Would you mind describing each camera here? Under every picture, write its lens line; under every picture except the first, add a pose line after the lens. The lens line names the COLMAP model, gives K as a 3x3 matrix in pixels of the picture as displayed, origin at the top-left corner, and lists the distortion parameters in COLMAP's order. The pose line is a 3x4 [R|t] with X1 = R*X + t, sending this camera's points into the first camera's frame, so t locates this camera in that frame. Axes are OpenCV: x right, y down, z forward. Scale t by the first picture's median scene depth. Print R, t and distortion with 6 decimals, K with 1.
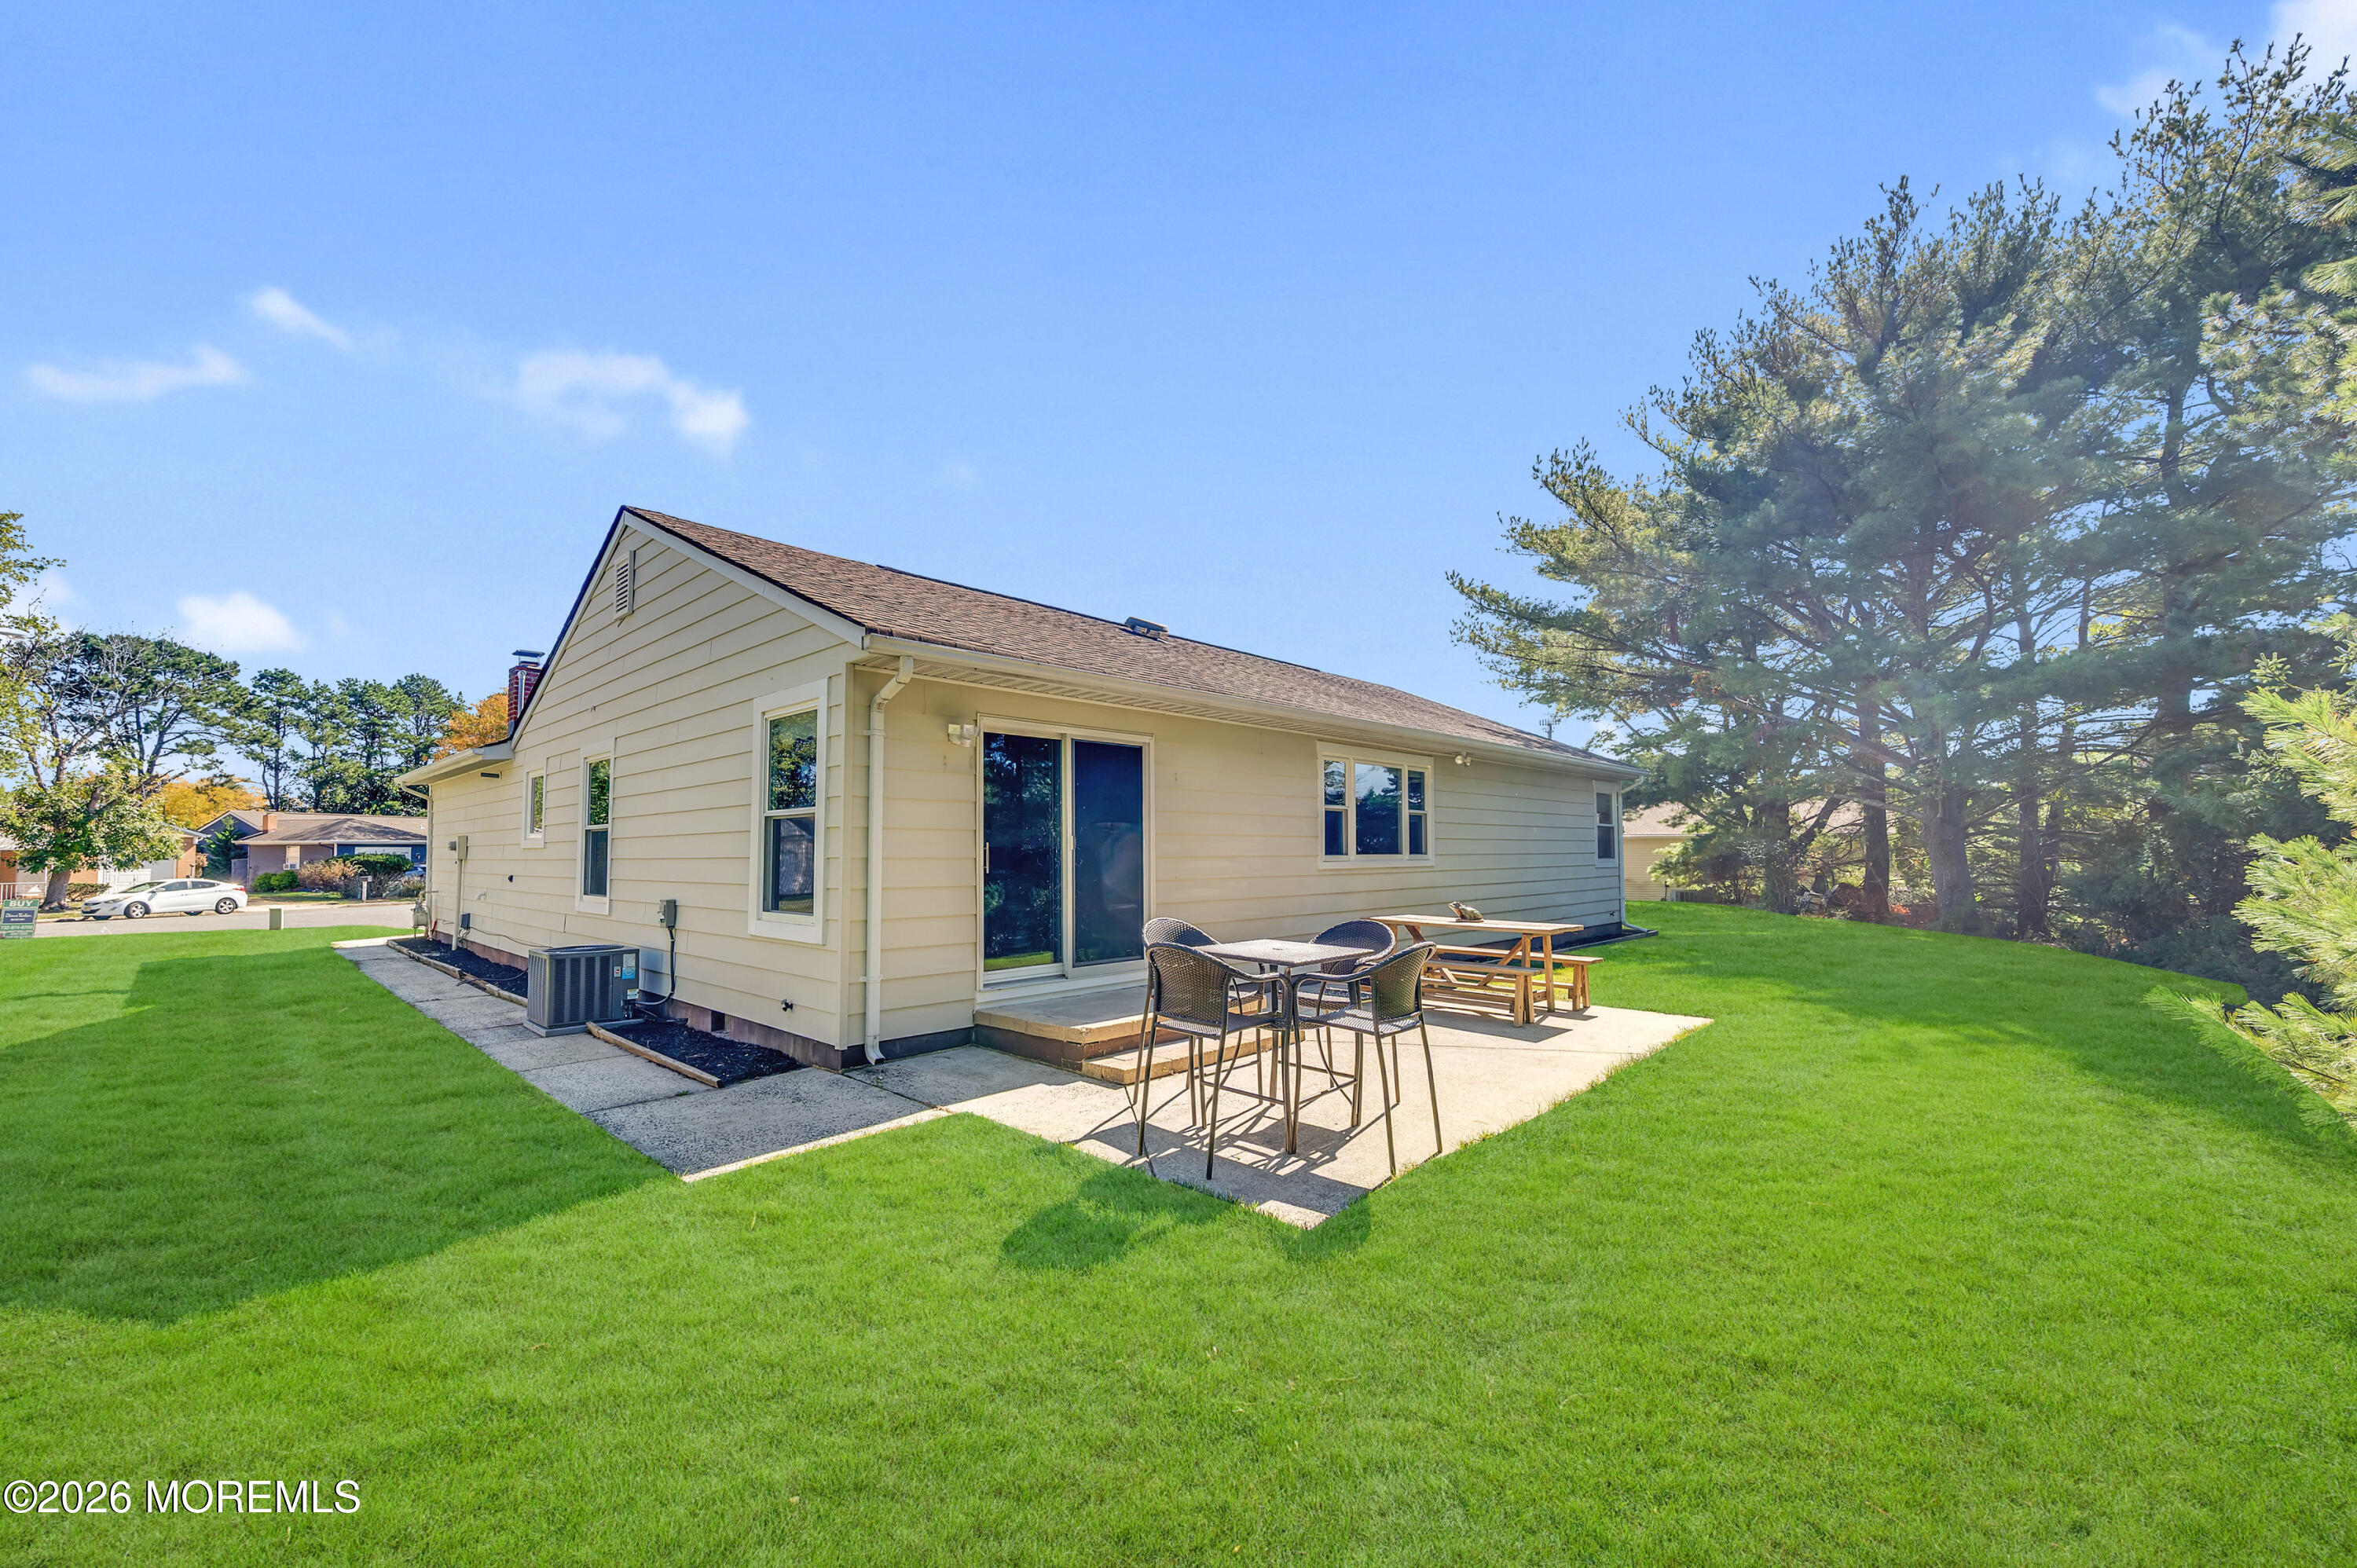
lens RADIAL K [[937.2, 0, 1170.1], [0, 937.2, 824.0], [0, 0, 1]] dist [-0.002506, -0.000592]
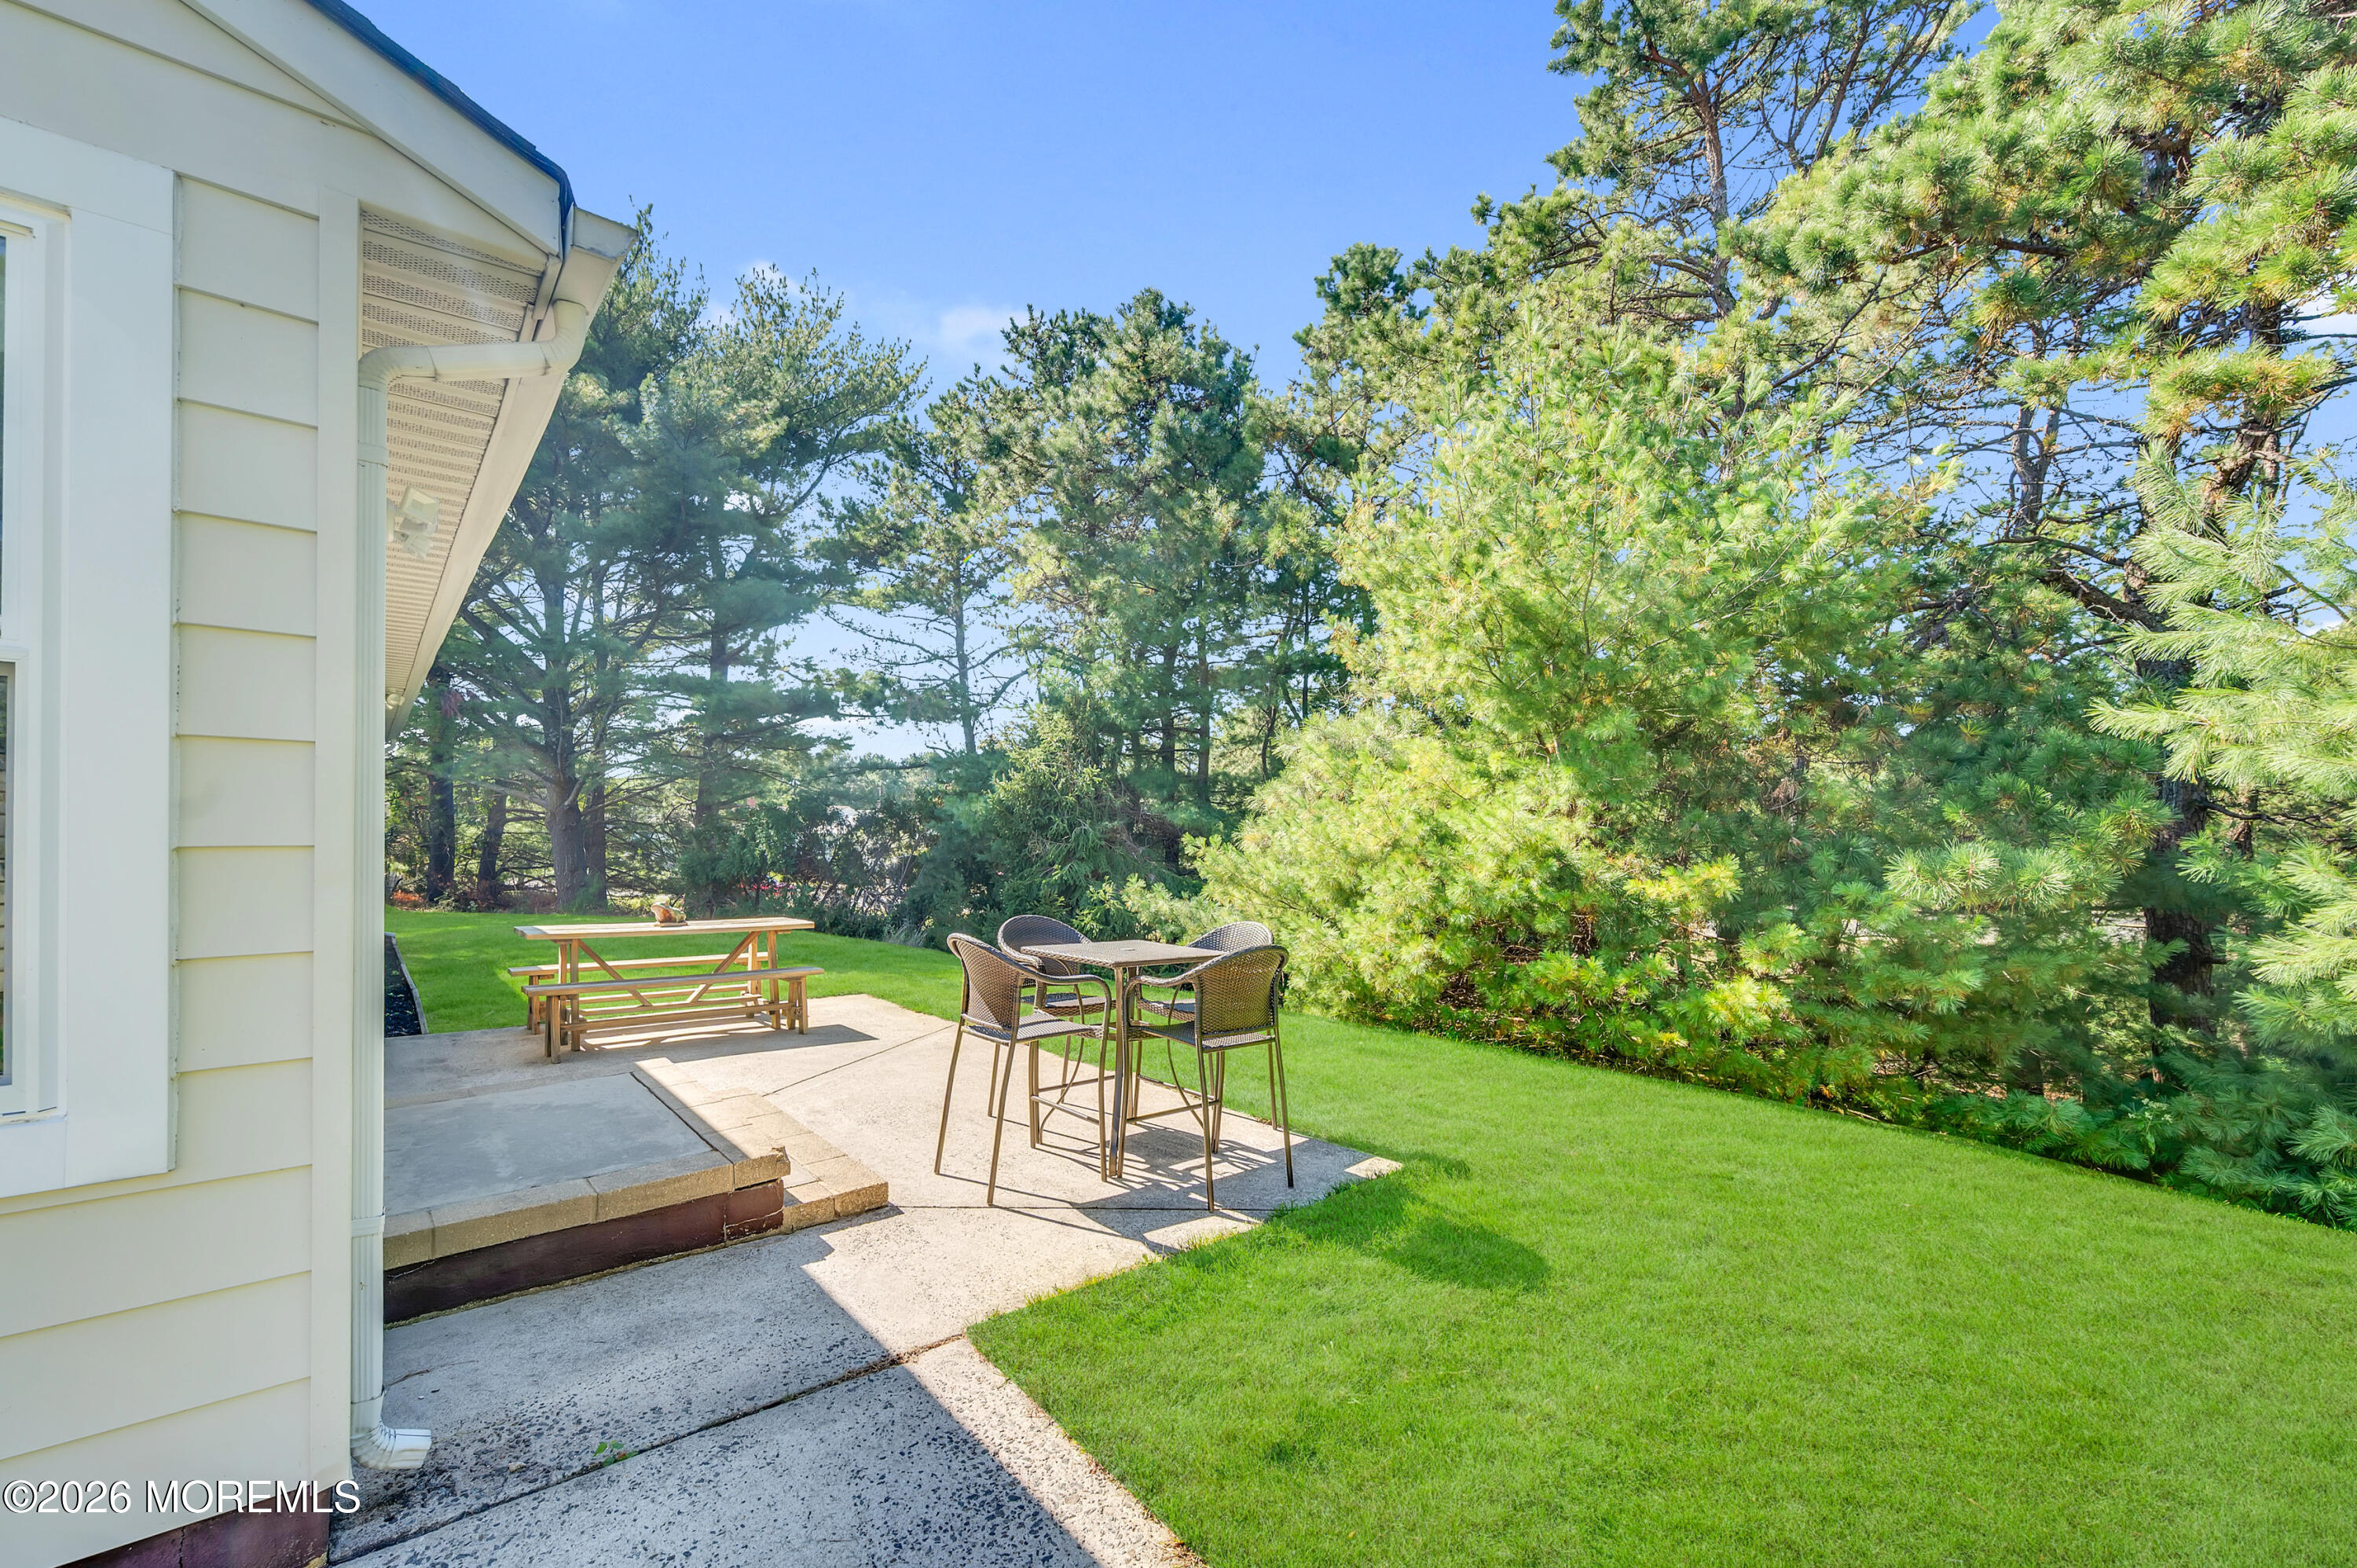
lens RADIAL K [[958.4, 0, 1184.3], [0, 958.4, 837.1], [0, 0, 1]] dist [0.000139, 0.000005]
pose [[0.088831, 0.008259, 0.996012, -0.500639], [-0.036592, 0.999318, -0.005023, 0.020518], [-0.995374, -0.036000, 0.089073, 0.559960]]
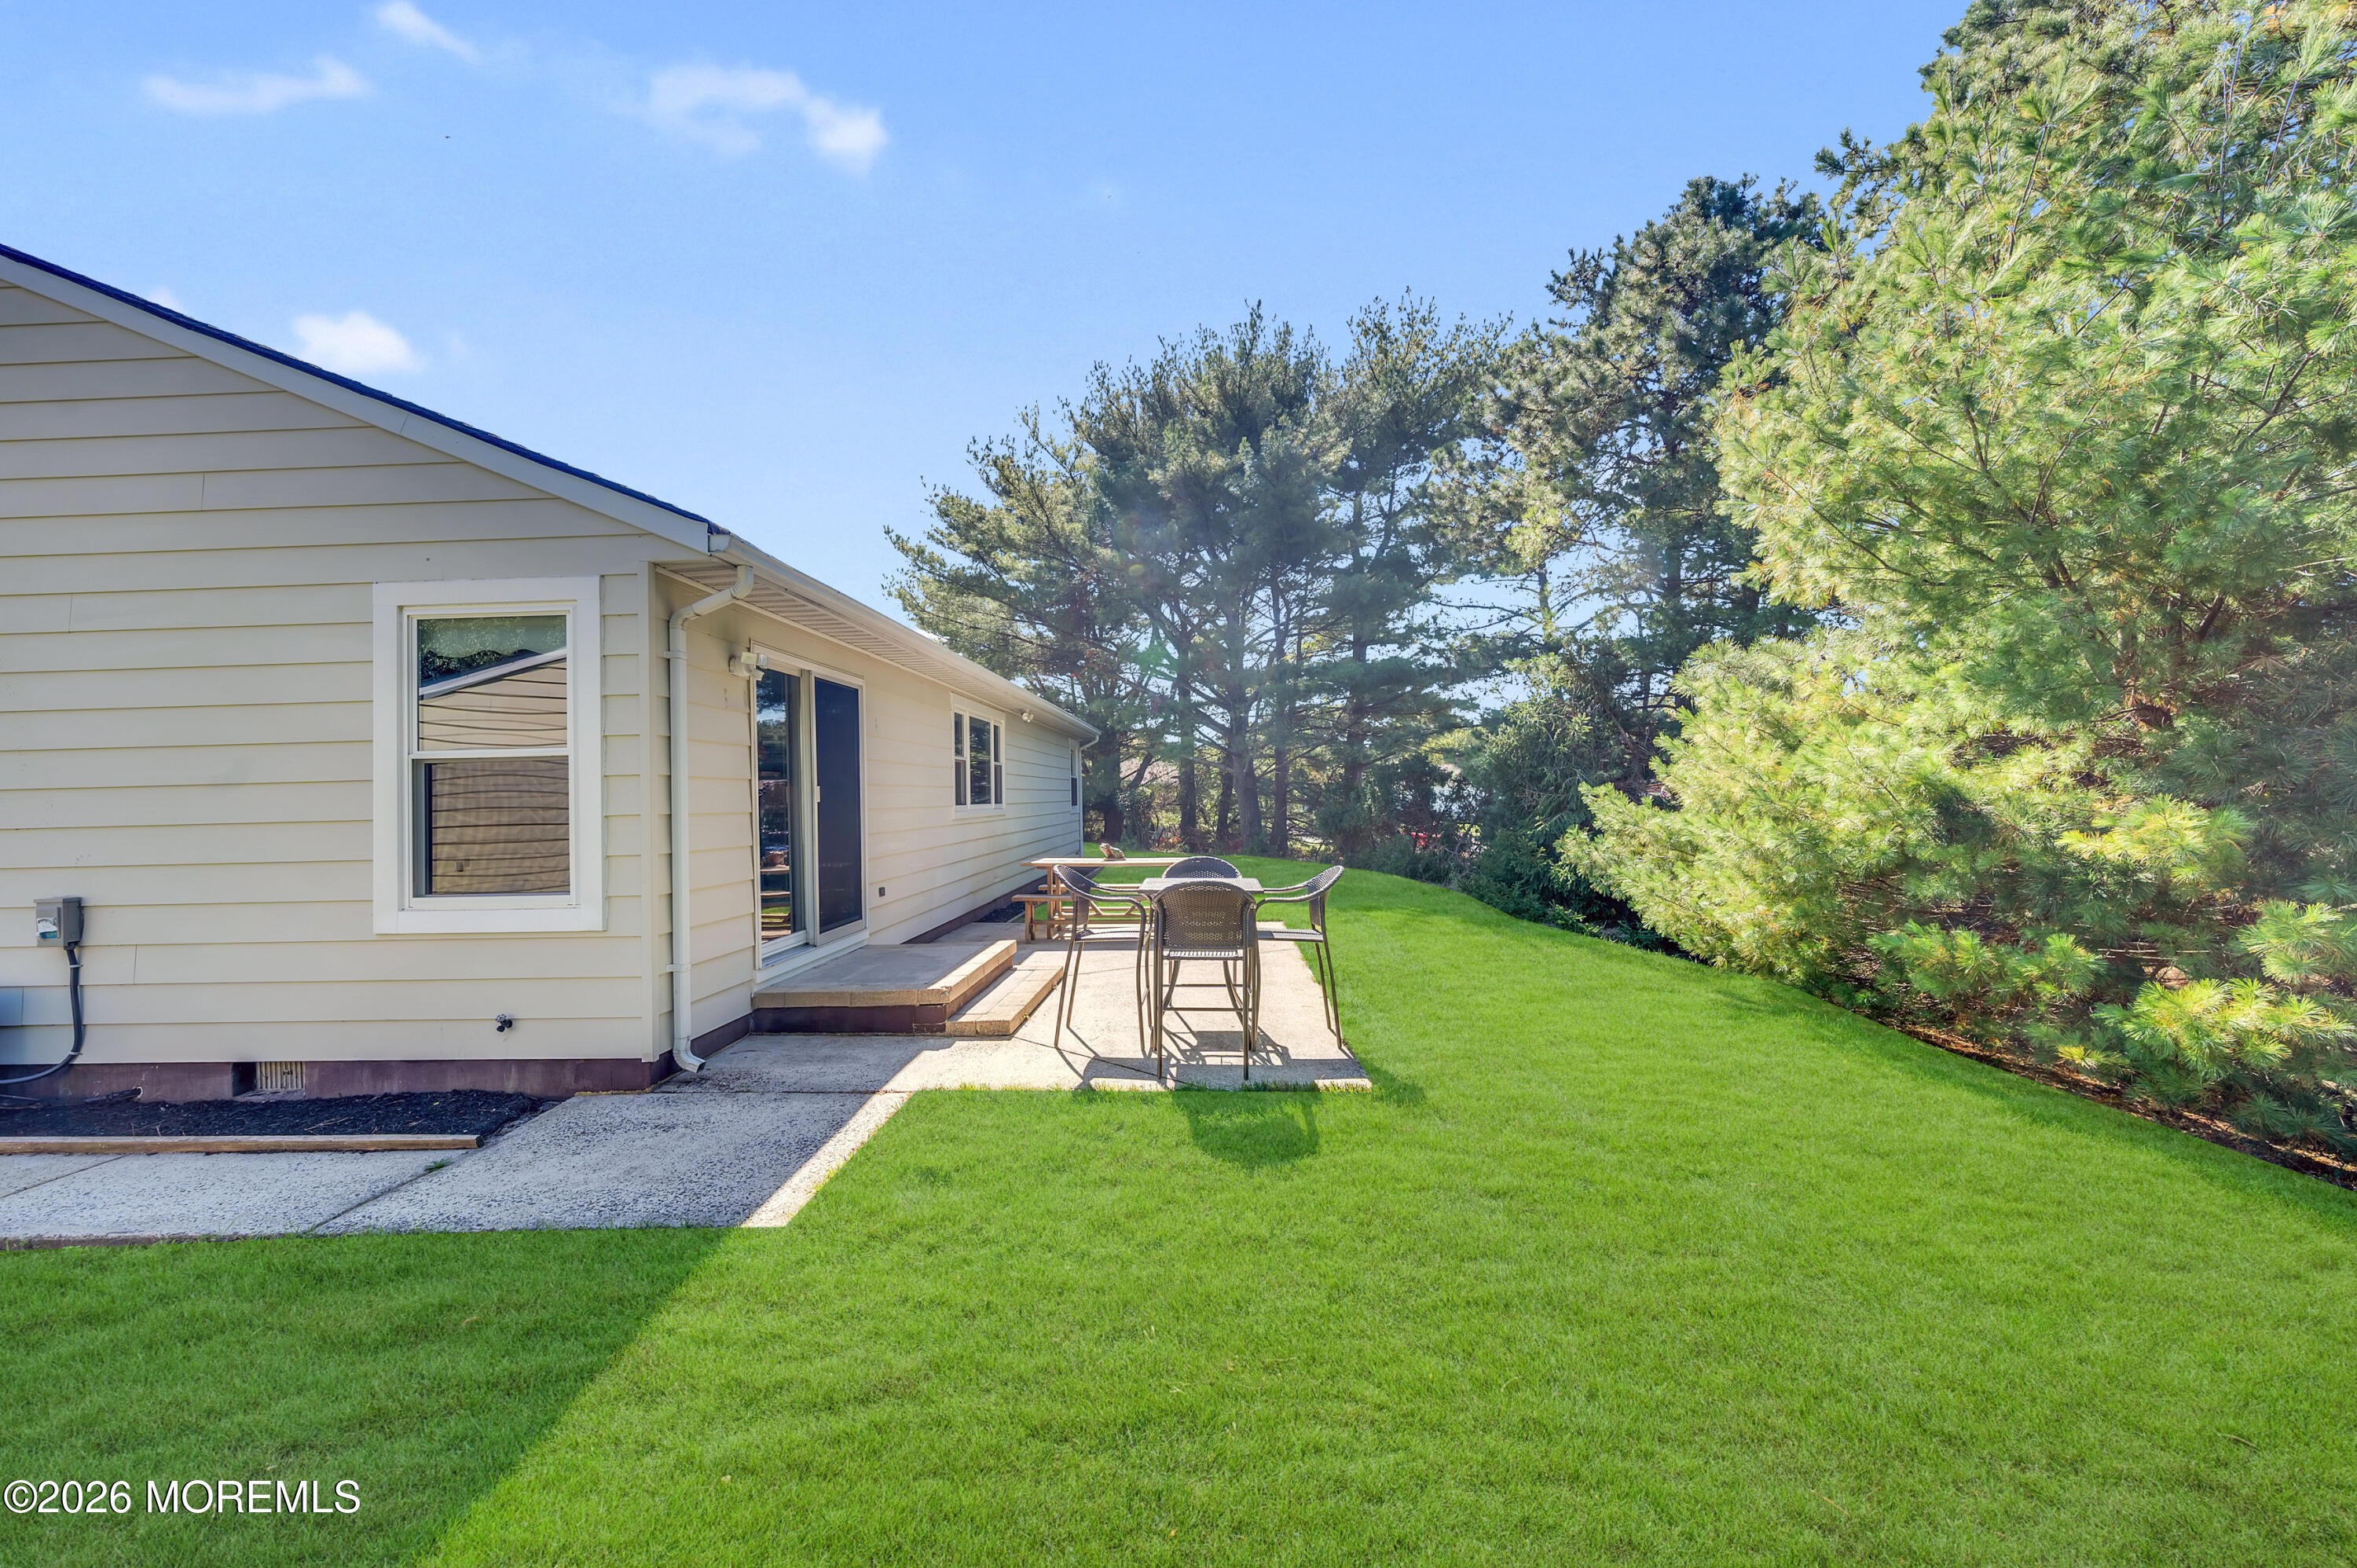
lens RADIAL K [[933.4, 0, 1183.1], [0, 933.4, 790.2], [0, 0, 1]] dist [-0.000463, -0.000012]
pose [[0.746604, -0.006842, 0.665234, -0.421865], [-0.002068, 0.999918, 0.012606, 0.005028], [-0.665266, -0.010787, 0.746529, 0.107340]]
